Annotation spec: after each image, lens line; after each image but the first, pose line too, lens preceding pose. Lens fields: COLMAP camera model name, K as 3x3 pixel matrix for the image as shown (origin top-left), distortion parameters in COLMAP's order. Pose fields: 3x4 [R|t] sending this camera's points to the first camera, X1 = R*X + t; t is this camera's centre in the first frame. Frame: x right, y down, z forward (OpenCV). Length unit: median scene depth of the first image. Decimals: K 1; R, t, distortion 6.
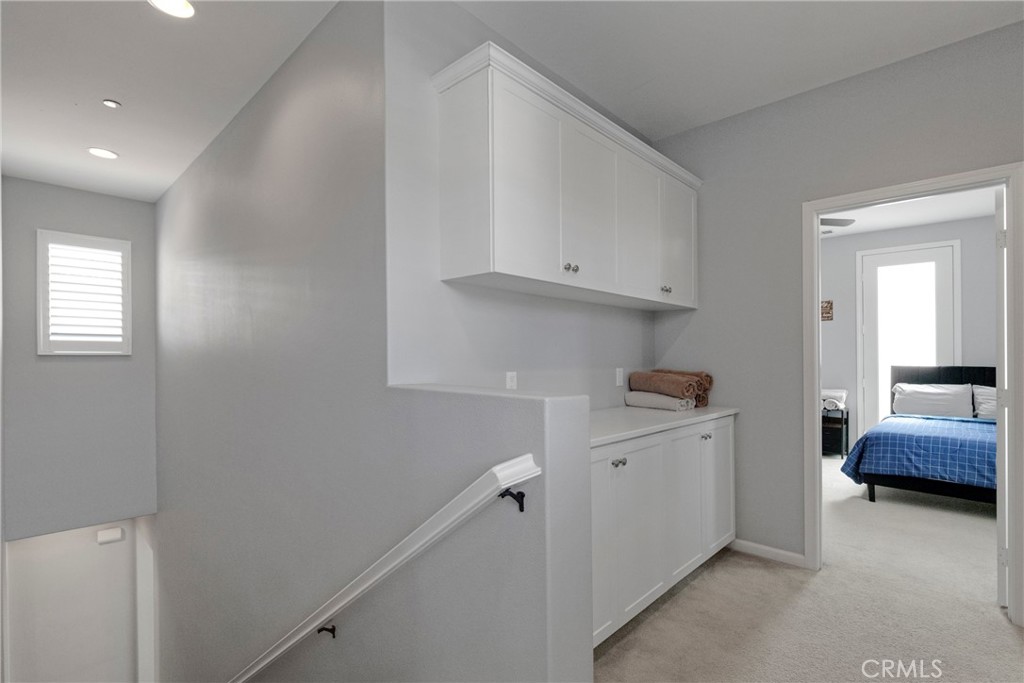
lens RADIAL K [[465.8, 0, 518.0], [0, 465.8, 347.6], [0, 0, 1]] dist [0.001139, 0.000970]
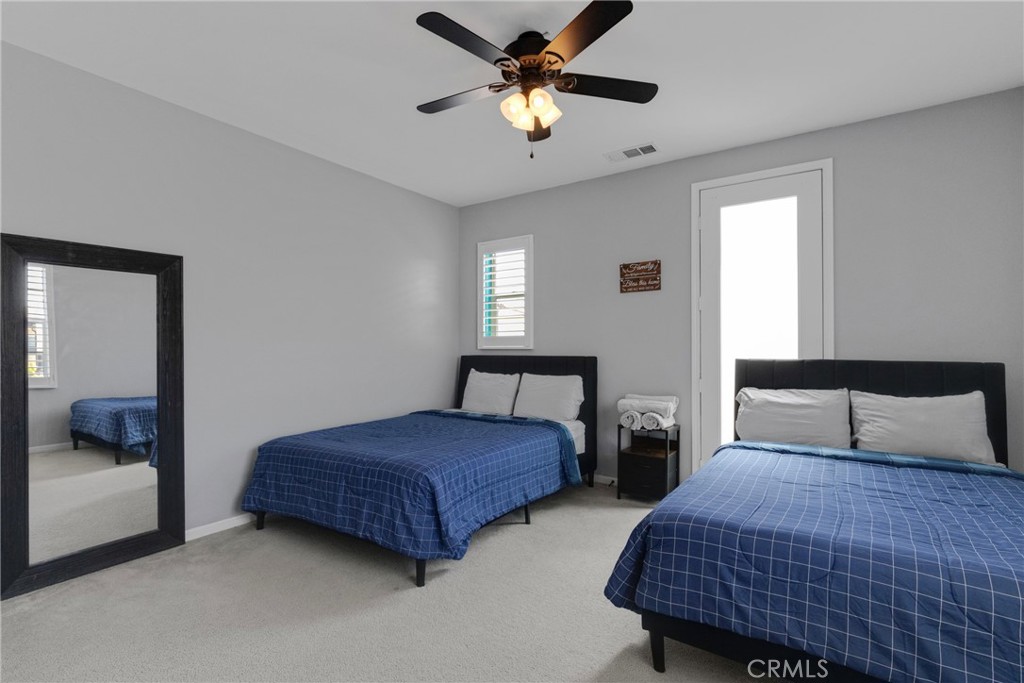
lens RADIAL K [[465.8, 0, 506.5], [0, 465.8, 342.3], [0, 0, 1]] dist [0.001139, 0.000970]
pose [[0.988633, -0.005085, 0.150266, 0.453736], [0.003683, 0.999947, 0.009607, 0.010027], [-0.150307, -0.008944, 0.988599, 0.481322]]
